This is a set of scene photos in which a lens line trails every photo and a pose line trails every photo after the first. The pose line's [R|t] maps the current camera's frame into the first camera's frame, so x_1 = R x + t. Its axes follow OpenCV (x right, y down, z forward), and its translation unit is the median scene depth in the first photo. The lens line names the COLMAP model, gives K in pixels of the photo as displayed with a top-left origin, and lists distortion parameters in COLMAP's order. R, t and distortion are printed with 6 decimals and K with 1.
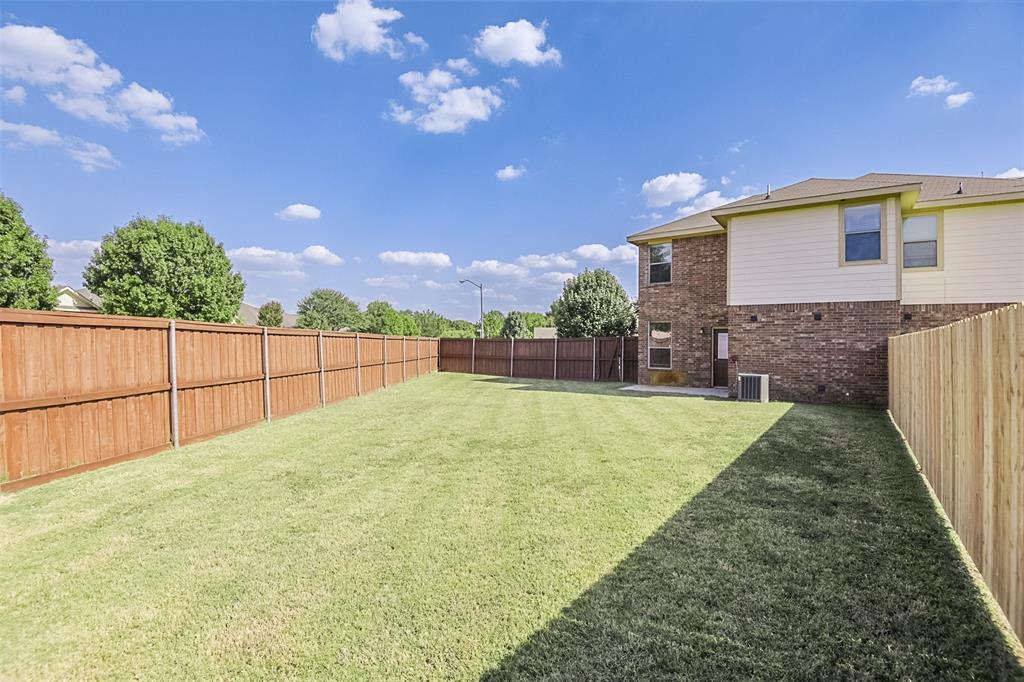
lens RADIAL K [[469.8, 0, 526.2], [0, 469.8, 342.3], [0, 0, 1]] dist [-0.031990, -0.000708]
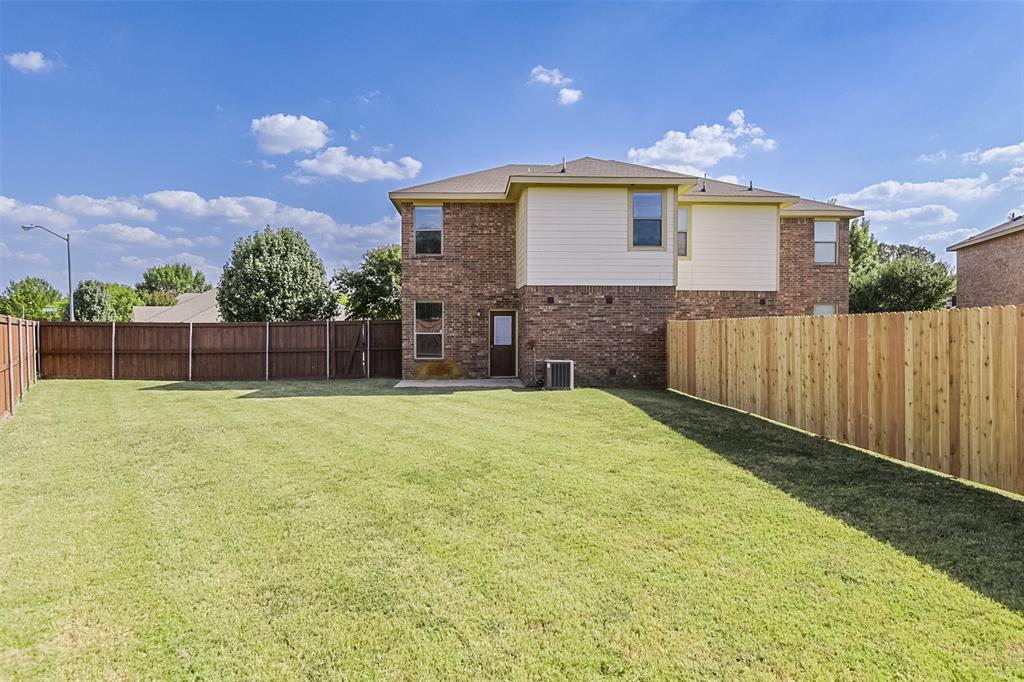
lens RADIAL K [[574.8, 0, 512.0], [0, 574.8, 341.0], [0, 0, 1]] dist [0.003901, -0.028948]
pose [[0.798354, -0.022165, 0.601781, -0.217571], [0.006958, 0.999595, 0.027586, -0.002073], [-0.602149, -0.017837, 0.798185, 0.111919]]
